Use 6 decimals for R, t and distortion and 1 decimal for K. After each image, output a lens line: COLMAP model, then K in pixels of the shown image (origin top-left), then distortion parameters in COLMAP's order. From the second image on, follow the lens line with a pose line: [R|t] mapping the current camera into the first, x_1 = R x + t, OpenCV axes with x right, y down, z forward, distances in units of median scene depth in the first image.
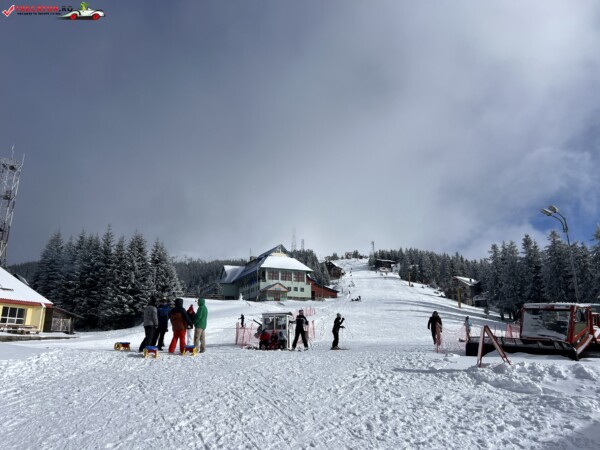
lens RADIAL K [[451.3, 0, 289.8], [0, 451.3, 230.2], [0, 0, 1]] dist [0.080284, -0.131743]
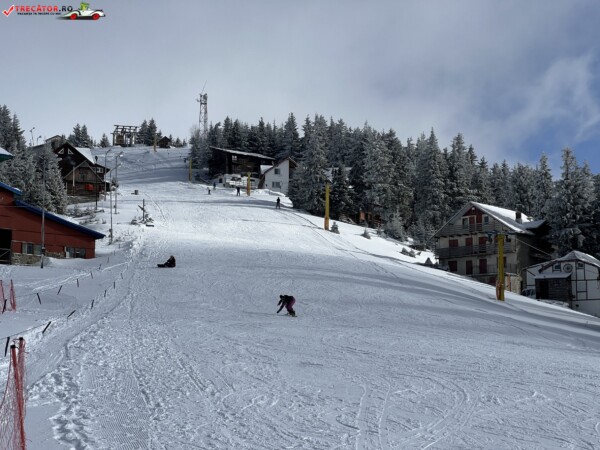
lens RADIAL K [[1336.4, 0, 306.0], [0, 1336.4, 228.6], [0, 0, 1]] dist [0.243643, 0.000000]
pose [[0.962629, 0.037783, 0.268174, 0.006880], [-0.068744, 0.991878, 0.107013, 0.032613], [-0.261953, -0.121449, 0.957408, 0.166166]]
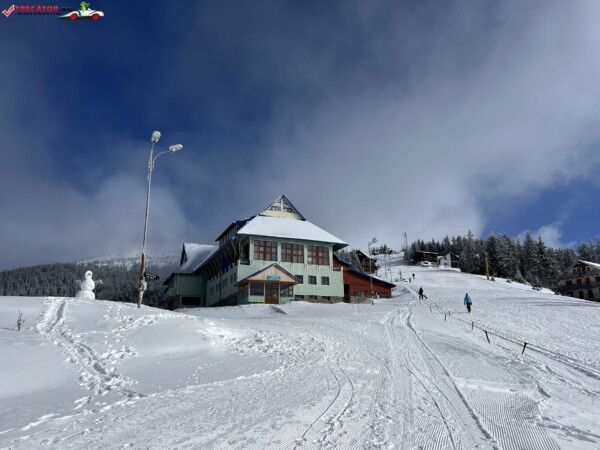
lens RADIAL K [[451.3, 0, 301.0], [0, 451.3, 224.0], [0, 0, 1]] dist [0.080284, -0.131743]
pose [[0.999832, -0.014909, -0.010620, 0.006084], [0.014627, 0.999551, -0.026155, 0.072628], [0.011005, 0.025995, 0.999601, 0.446462]]
